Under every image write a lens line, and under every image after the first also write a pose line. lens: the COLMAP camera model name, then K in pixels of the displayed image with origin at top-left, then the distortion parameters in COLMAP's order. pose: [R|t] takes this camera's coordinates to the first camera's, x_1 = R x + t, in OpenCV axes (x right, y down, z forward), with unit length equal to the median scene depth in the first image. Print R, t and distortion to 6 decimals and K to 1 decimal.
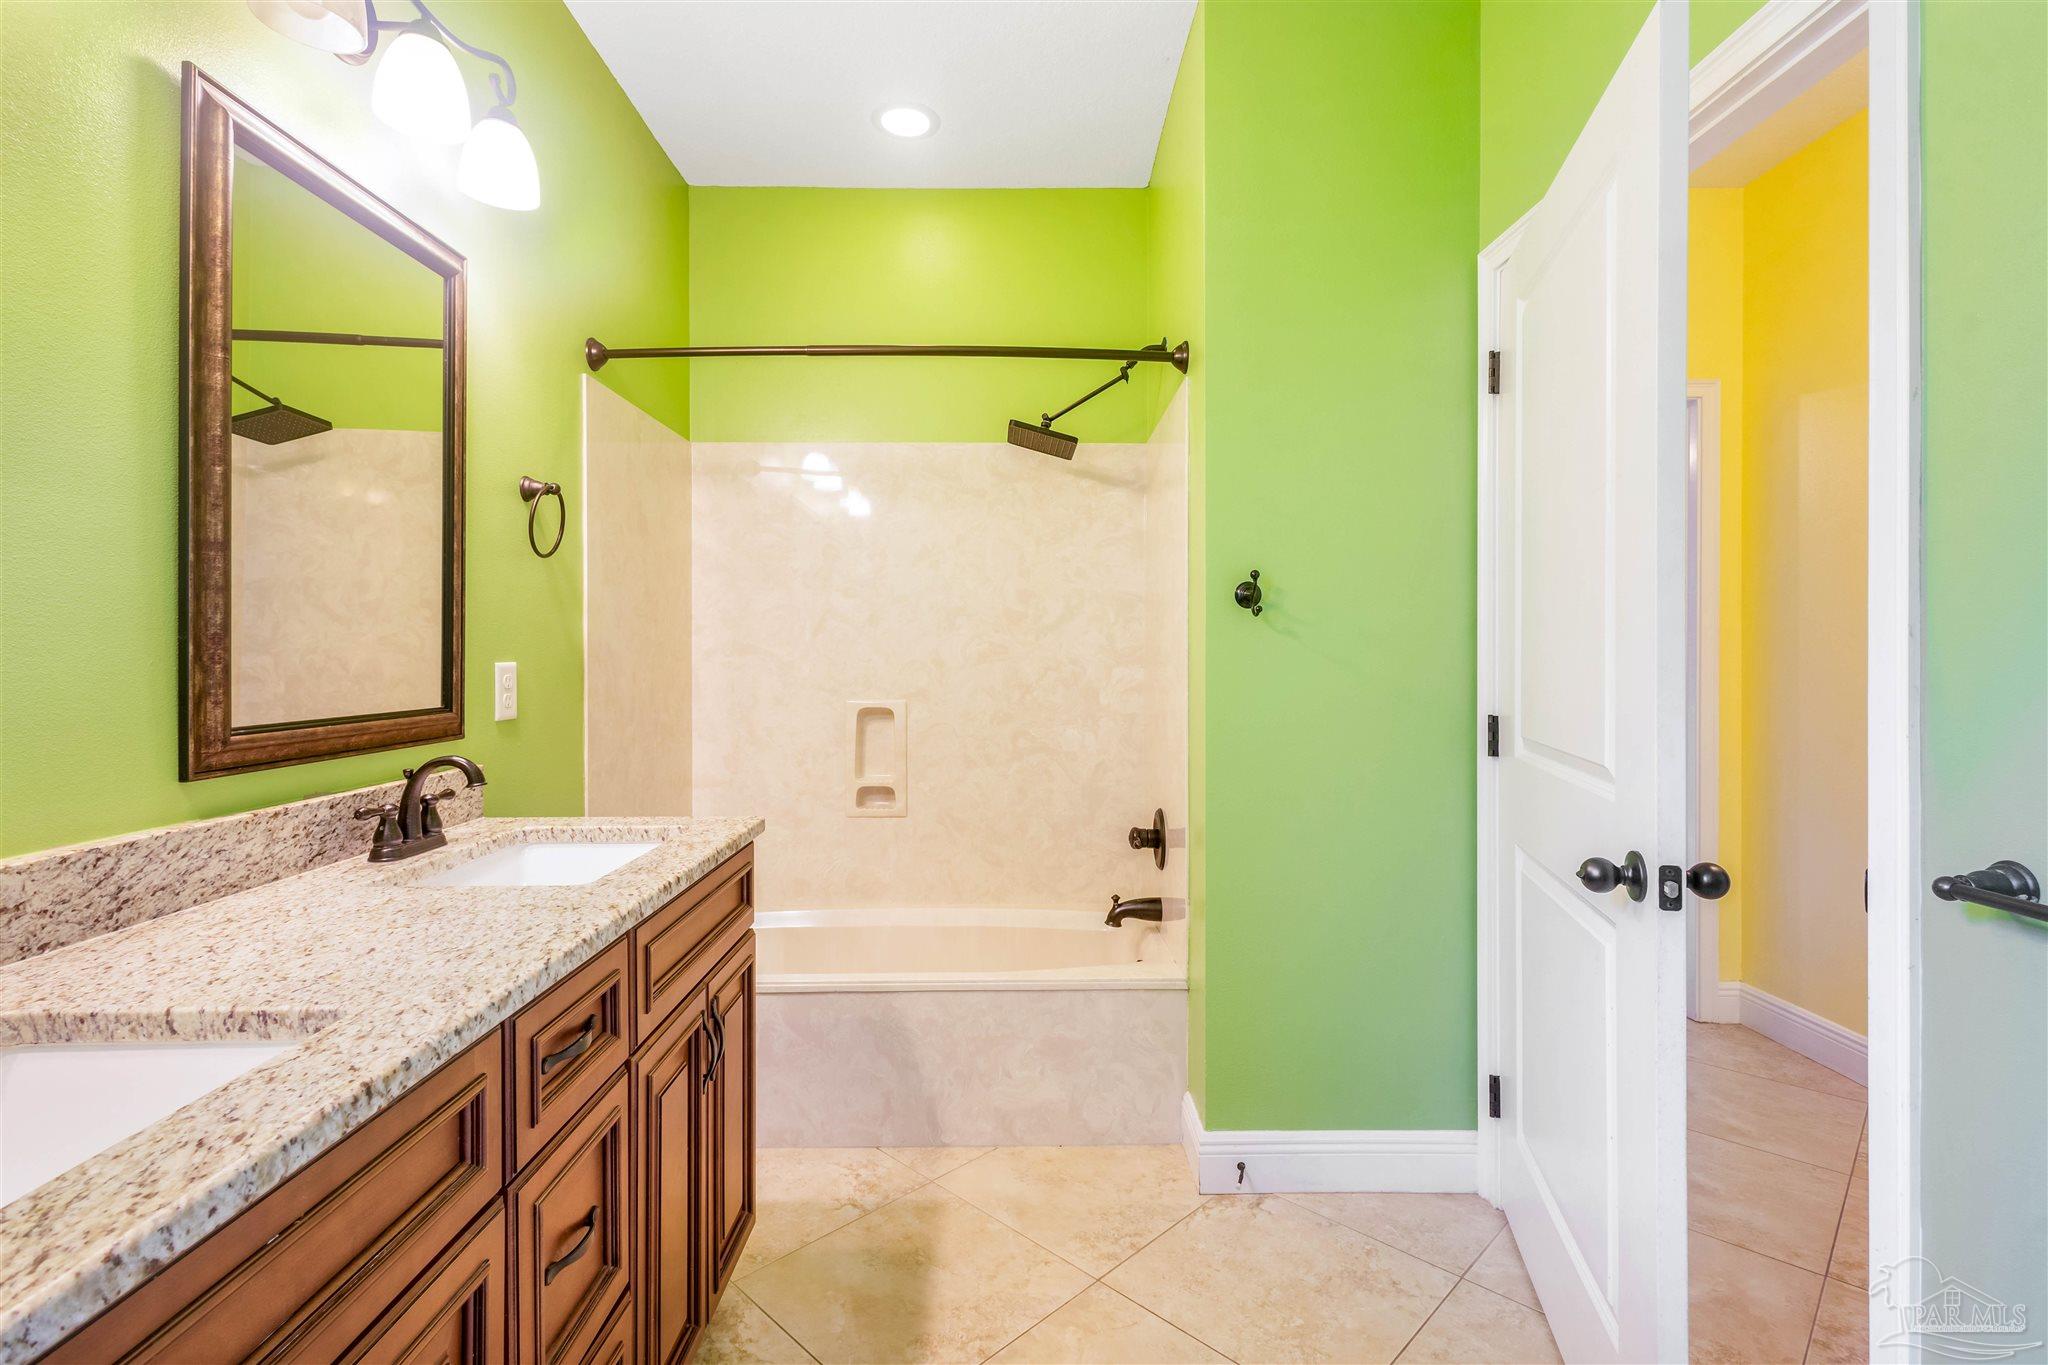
lens RADIAL K [[962.3, 0, 1013.1], [0, 962.3, 657.1], [0, 0, 1]] dist [0.019493, 0.000149]
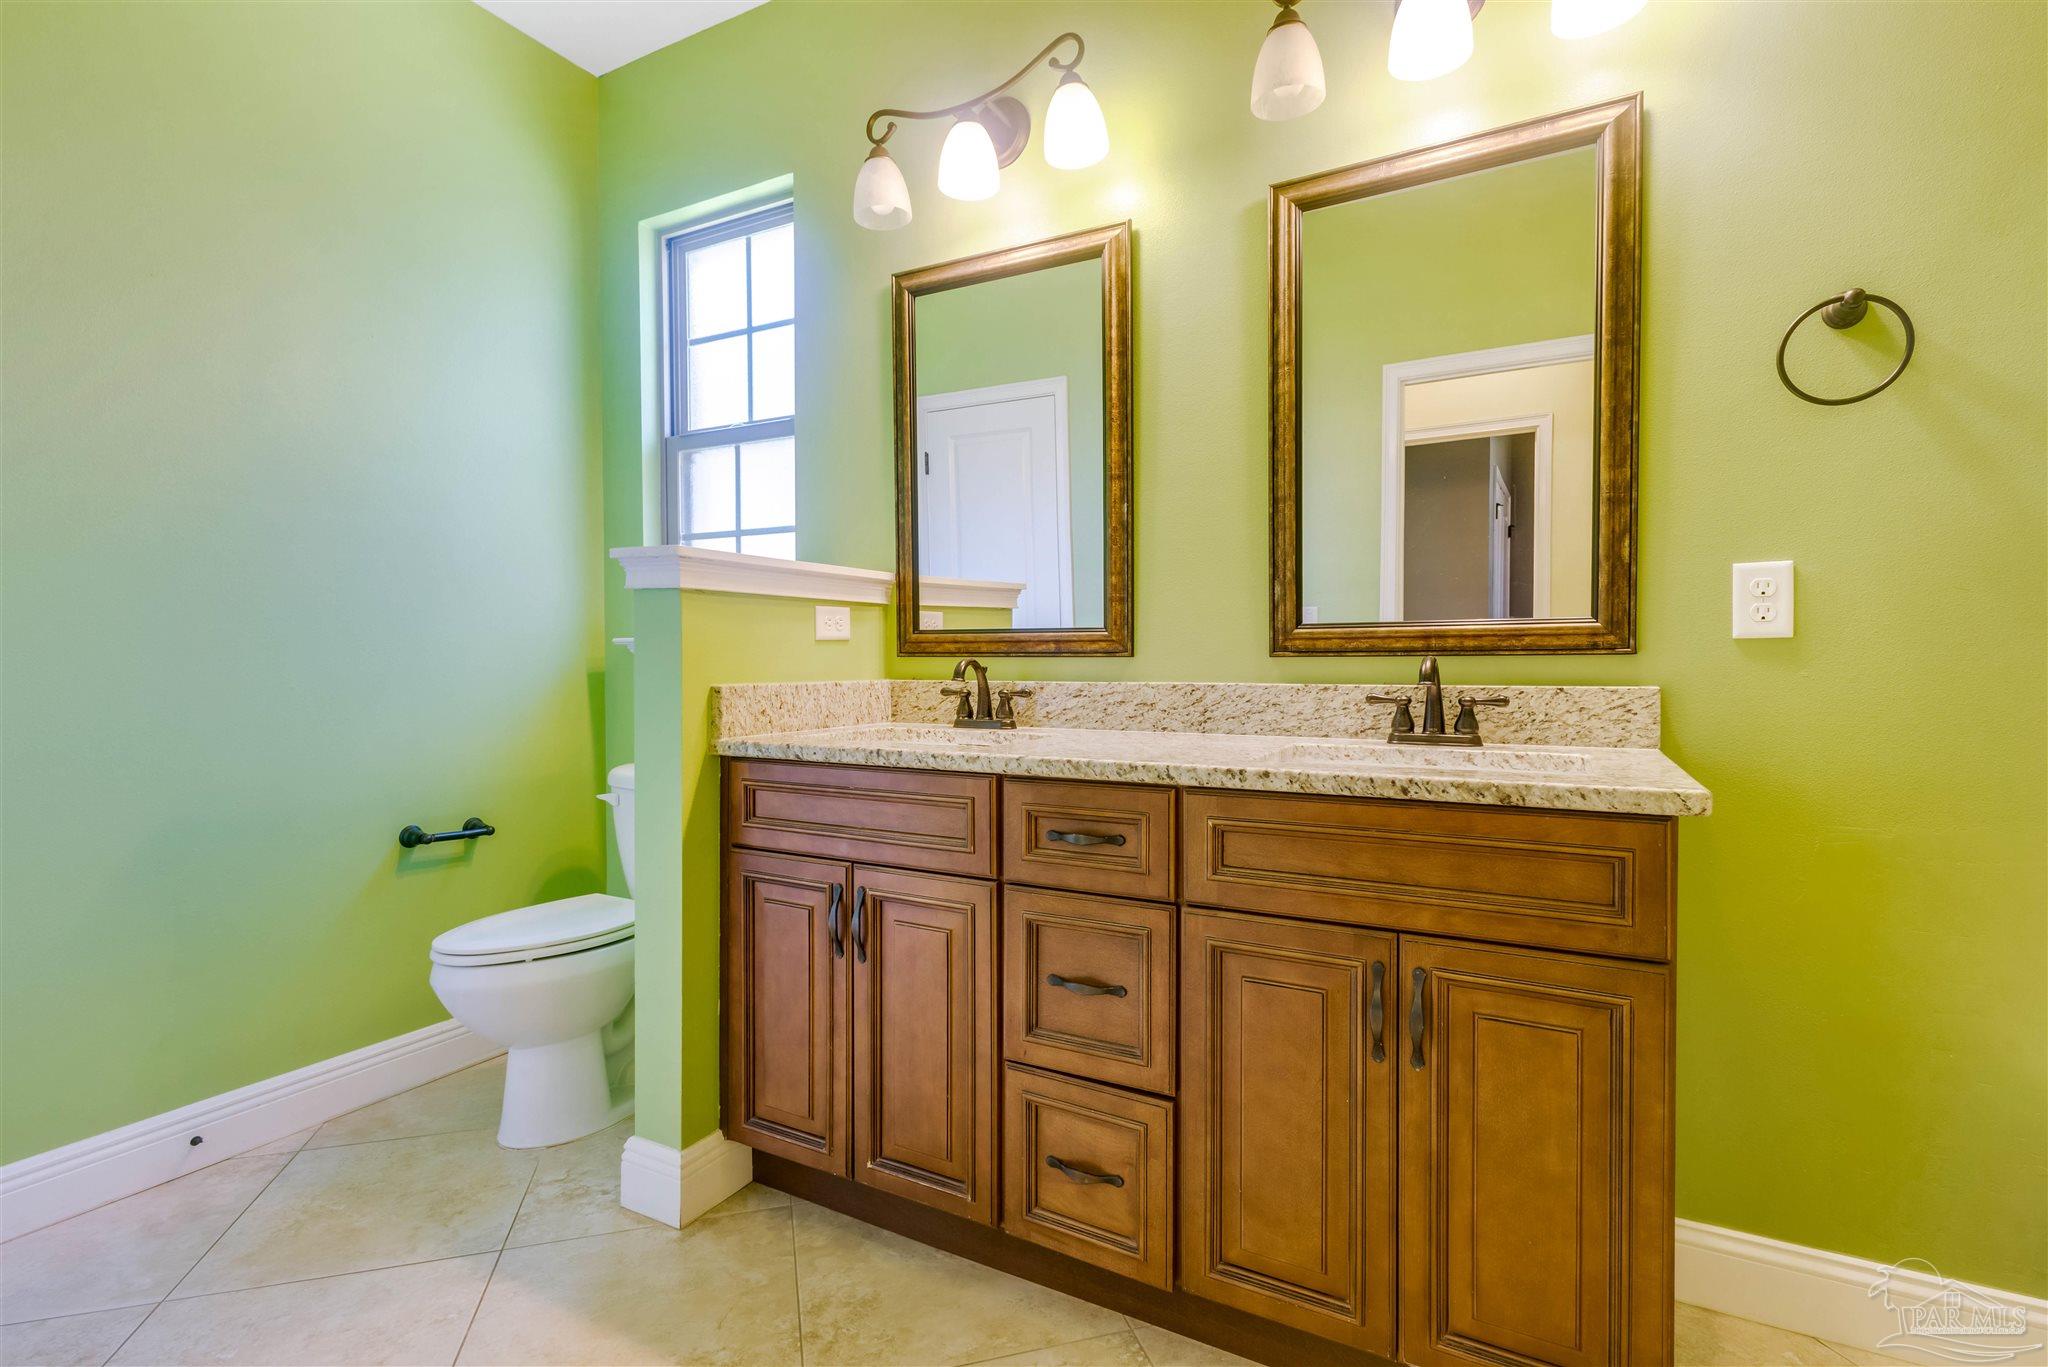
lens RADIAL K [[962.3, 0, 1013.1], [0, 962.3, 658.1], [0, 0, 1]] dist [0.019493, 0.000149]
pose [[-0.491233, 0.000242, -0.871028, 0.717610], [0.000630, 1.000000, -0.000077, 0.138572], [0.871028, -0.000586, -0.491234, 1.484321]]
